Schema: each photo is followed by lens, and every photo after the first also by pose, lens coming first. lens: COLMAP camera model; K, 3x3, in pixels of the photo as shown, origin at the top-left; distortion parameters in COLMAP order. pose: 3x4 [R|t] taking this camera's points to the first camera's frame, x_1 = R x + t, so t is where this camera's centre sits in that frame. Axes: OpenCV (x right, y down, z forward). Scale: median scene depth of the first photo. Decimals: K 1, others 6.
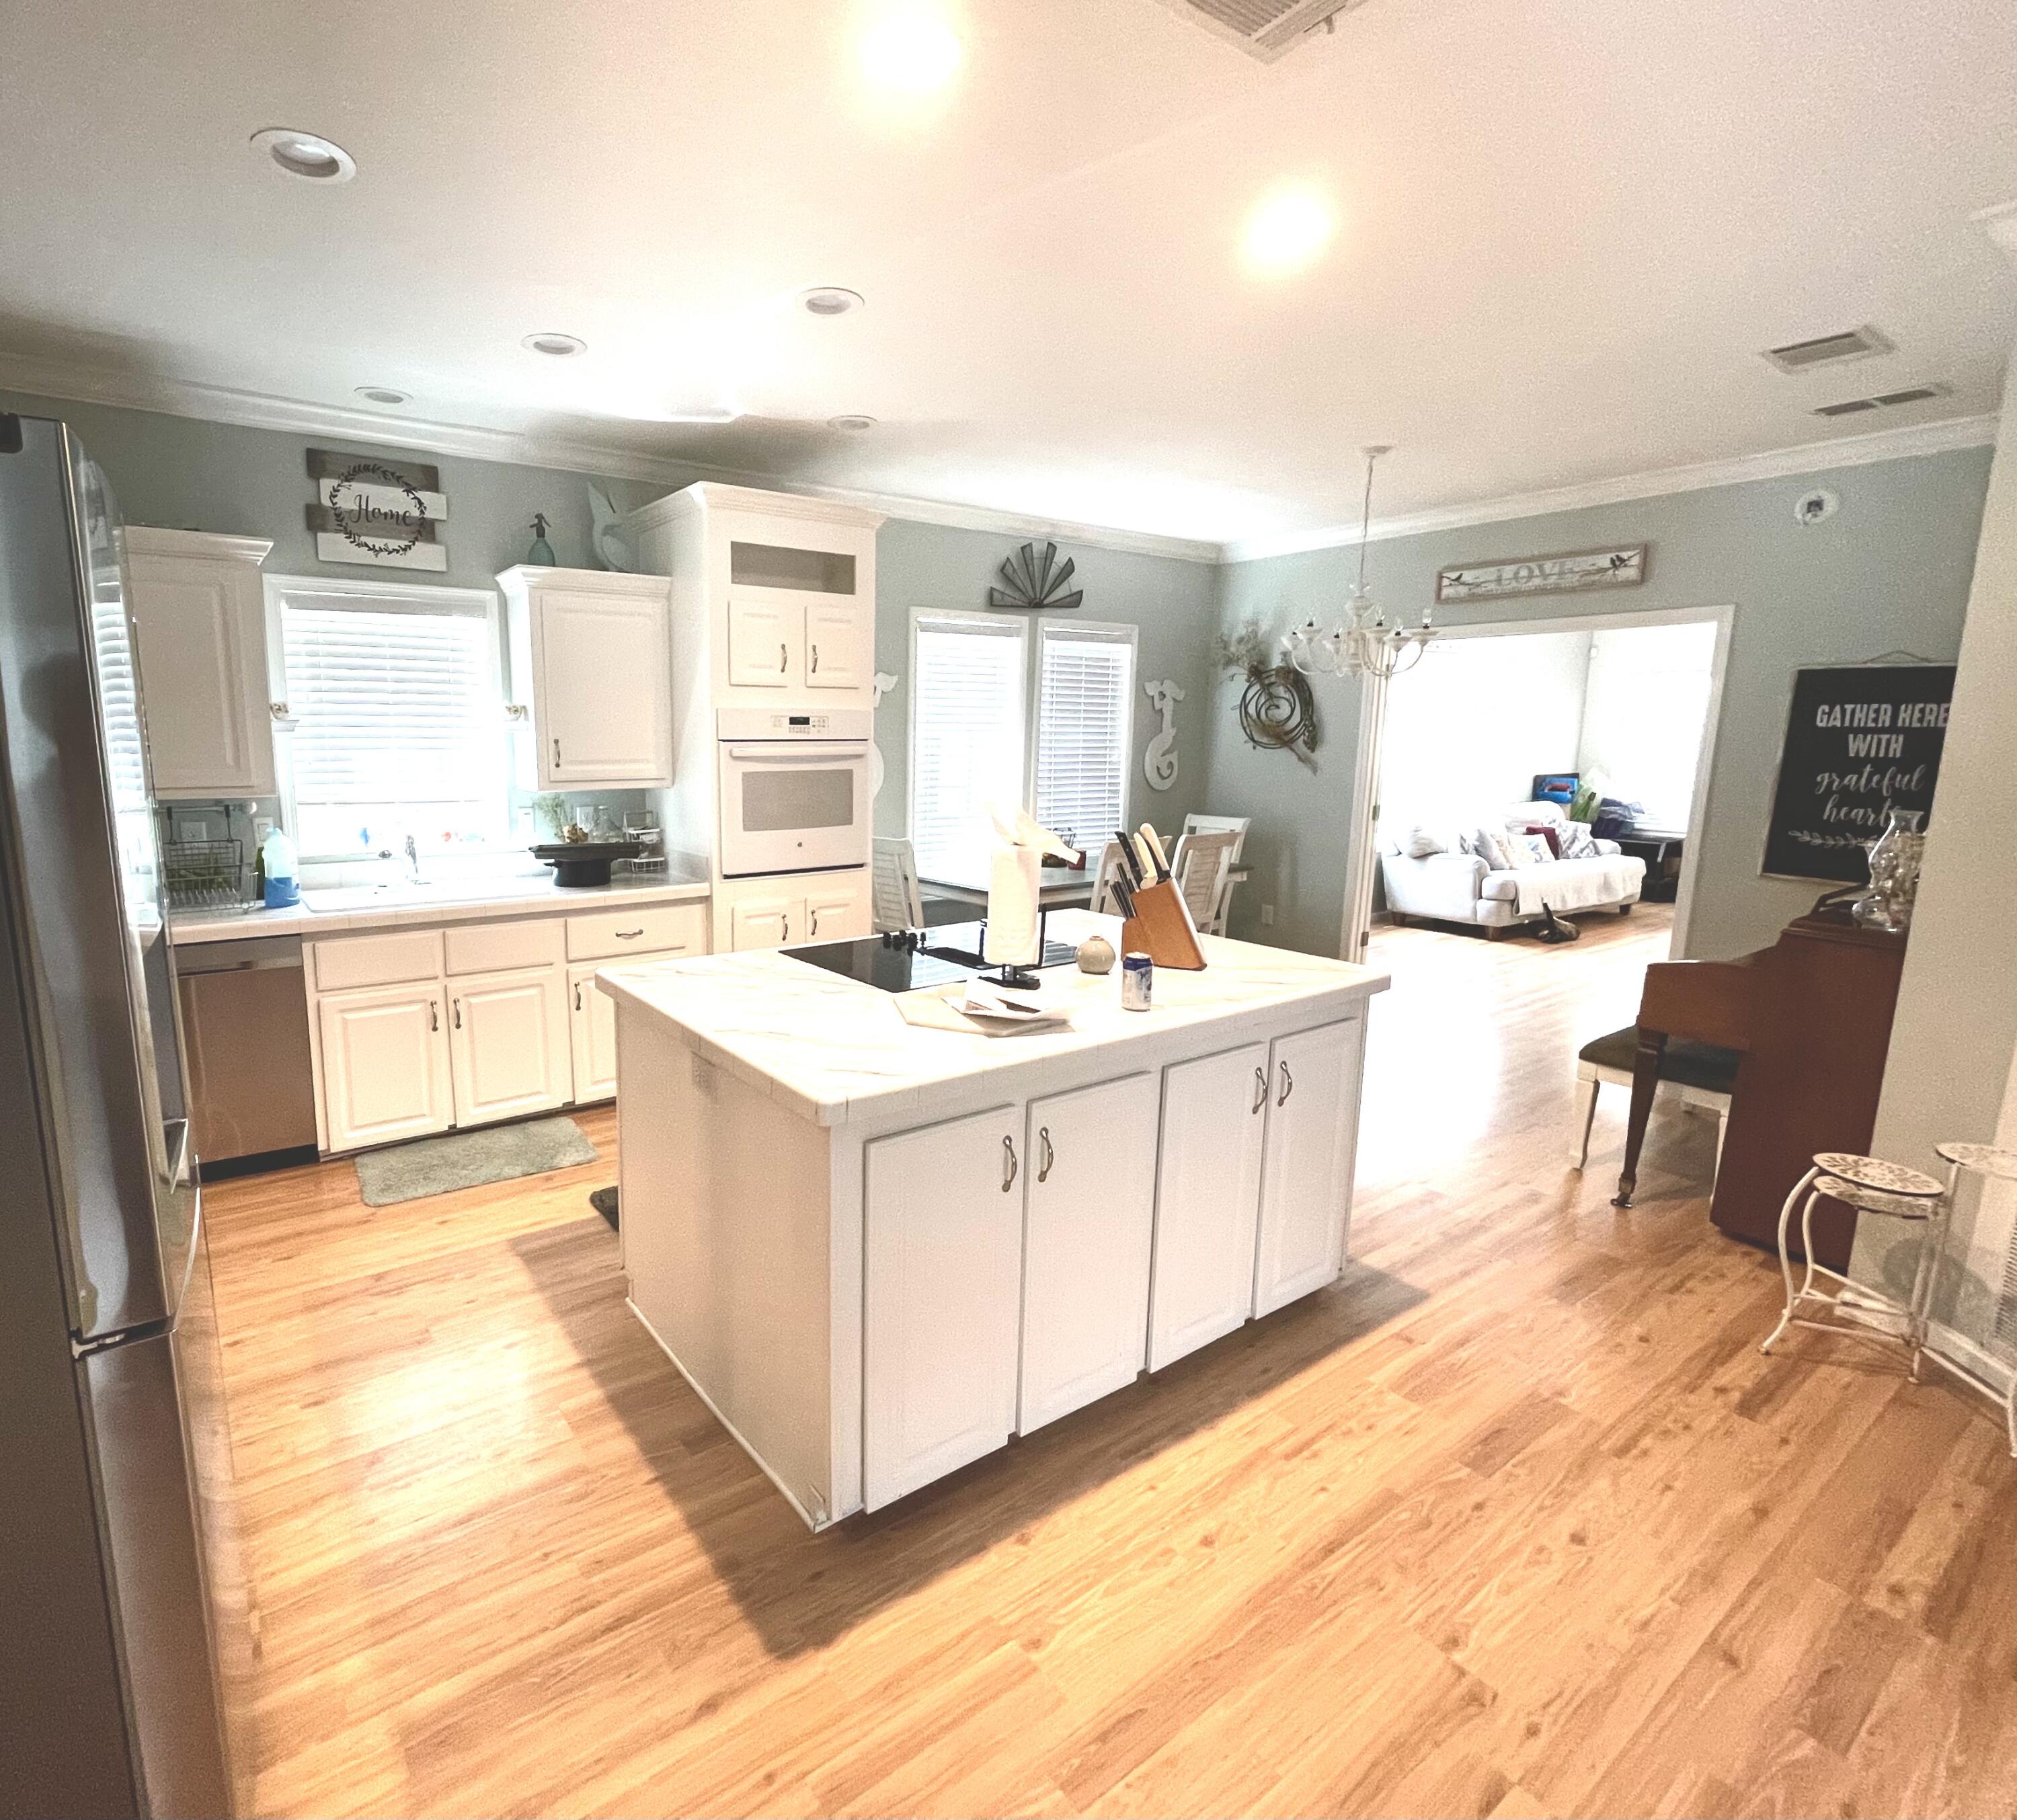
lens RADIAL K [[1003.1, 0, 845.2], [0, 1003.1, 898.9], [0, 0, 1]] dist [-0.003470, 0.001677]
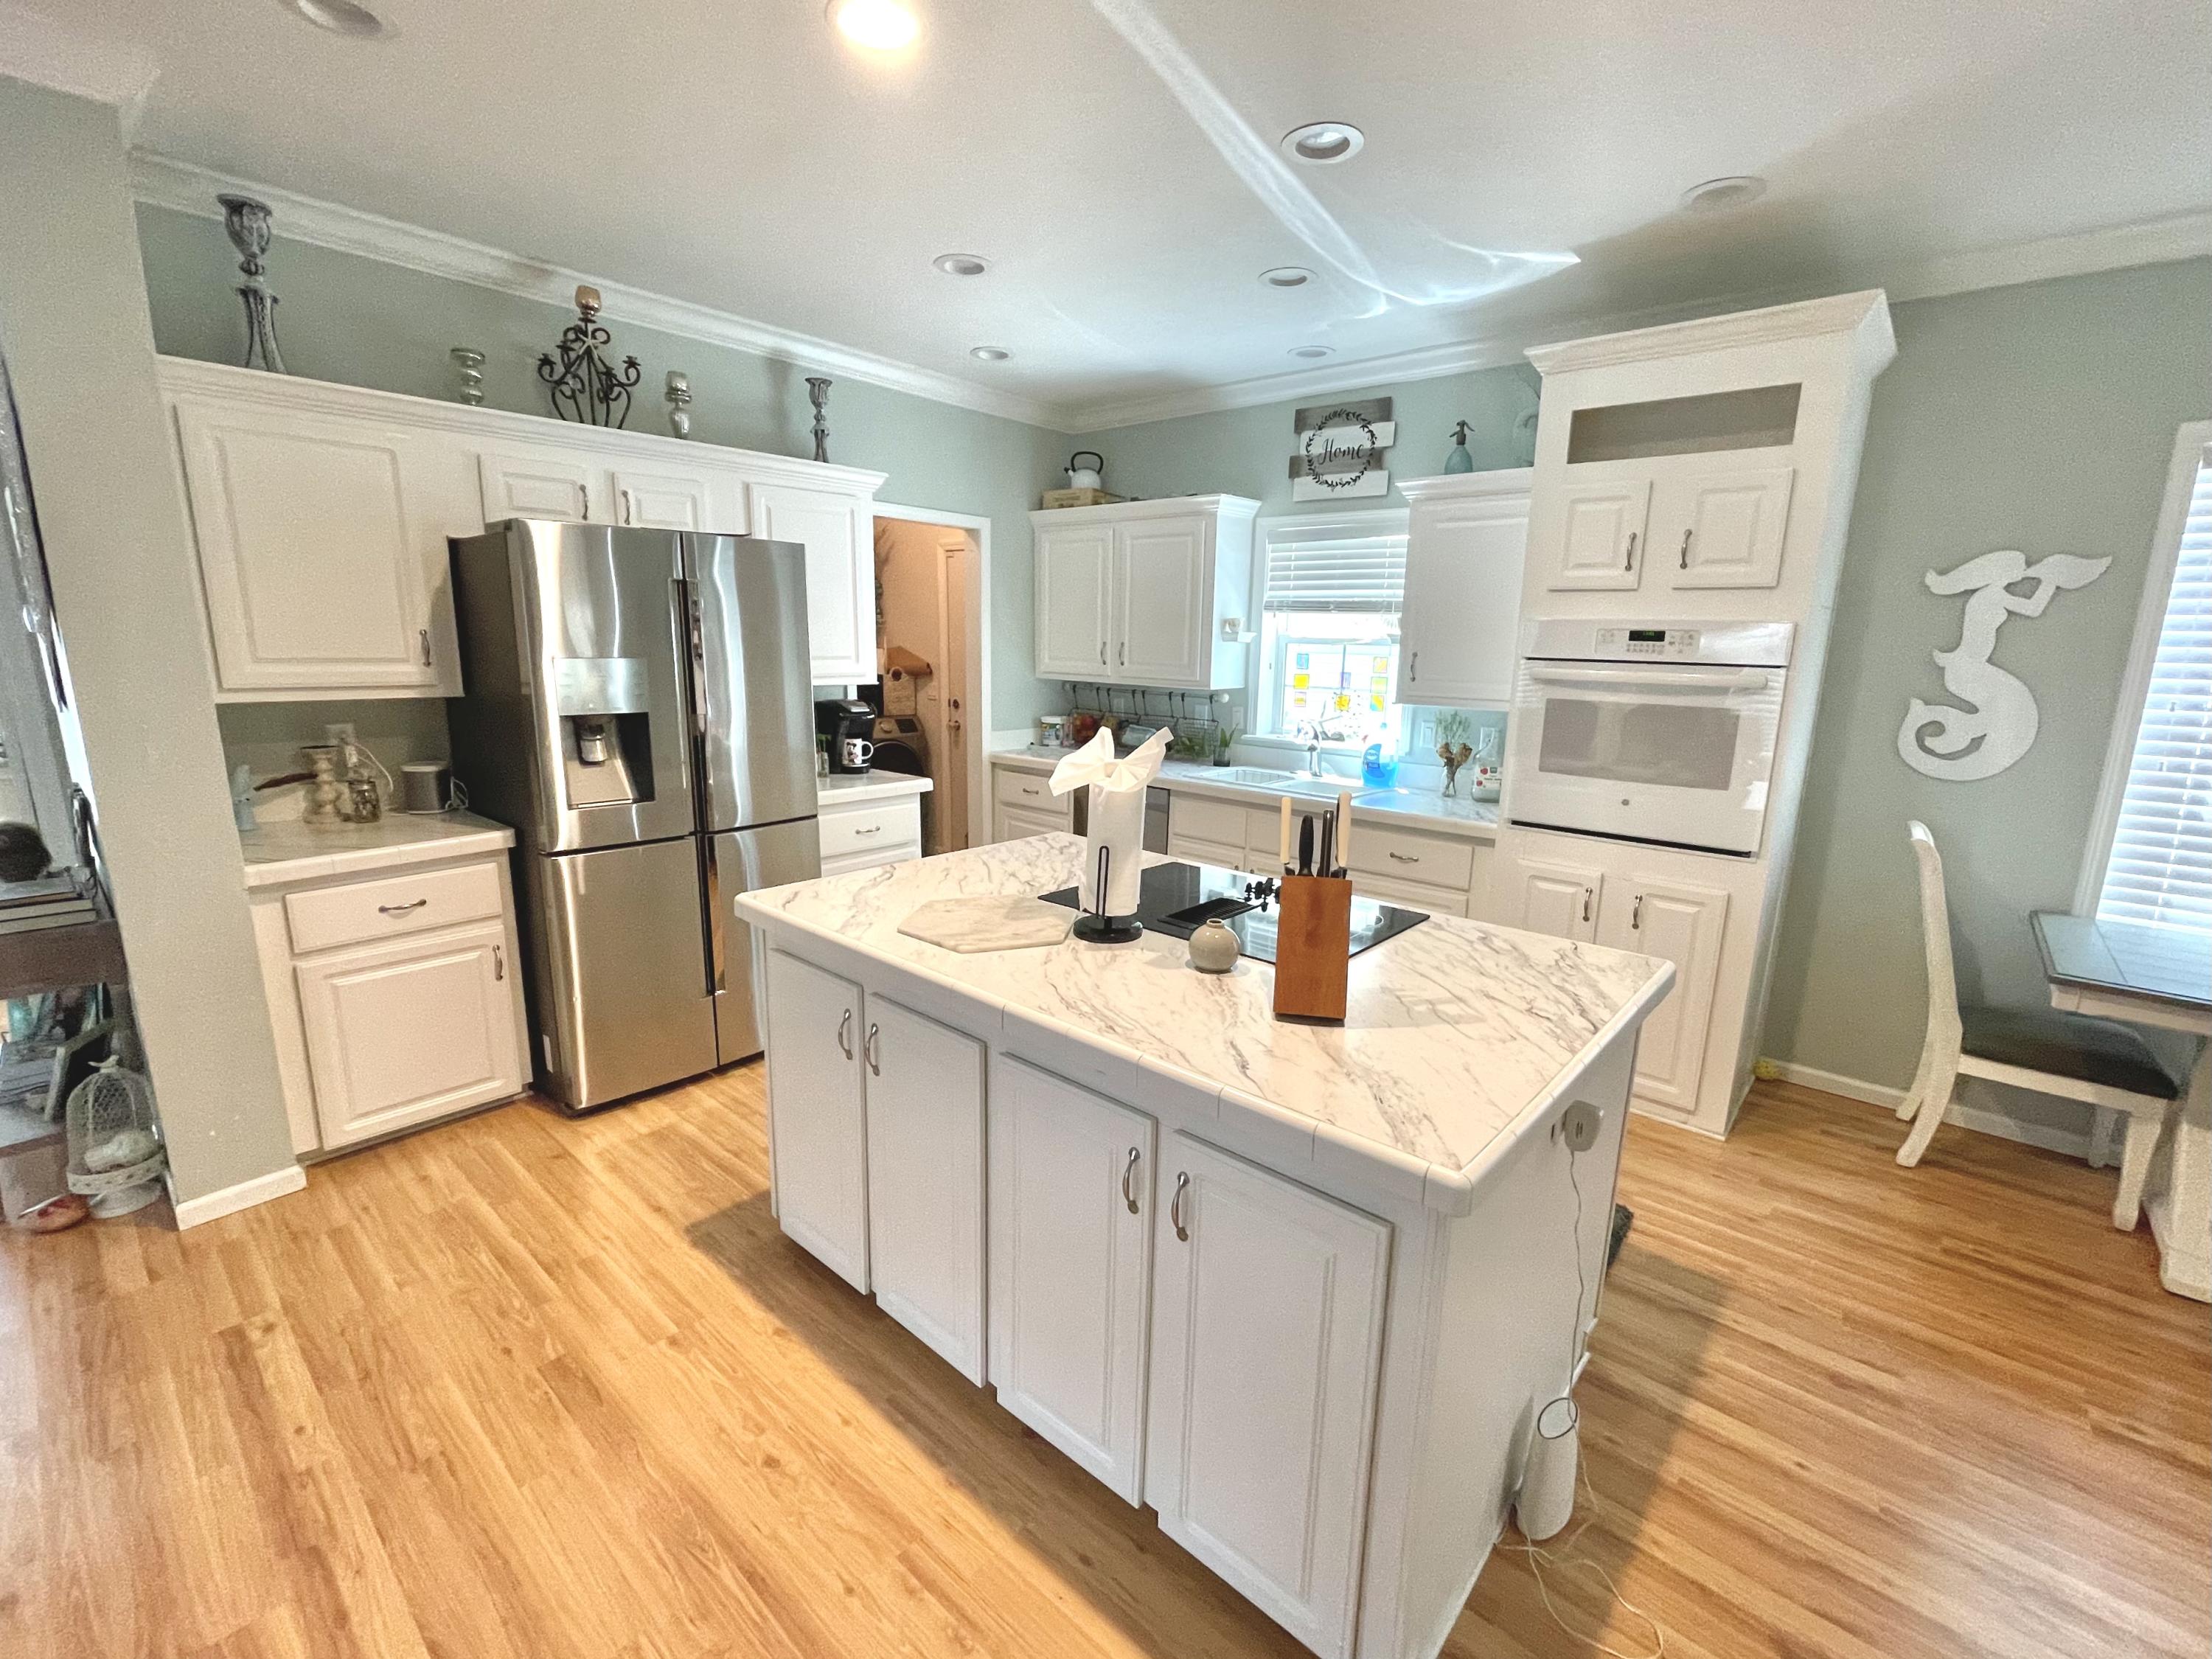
lens RADIAL K [[971.6, 0, 1102.0], [0, 971.6, 839.0], [0, 0, 1]] dist [-0.000761, -0.000349]
pose [[0.258026, 0.203105, -0.944548, 0.559095], [-0.179057, 0.970769, 0.159829, -0.075512], [0.949400, 0.127888, 0.286851, 0.436821]]
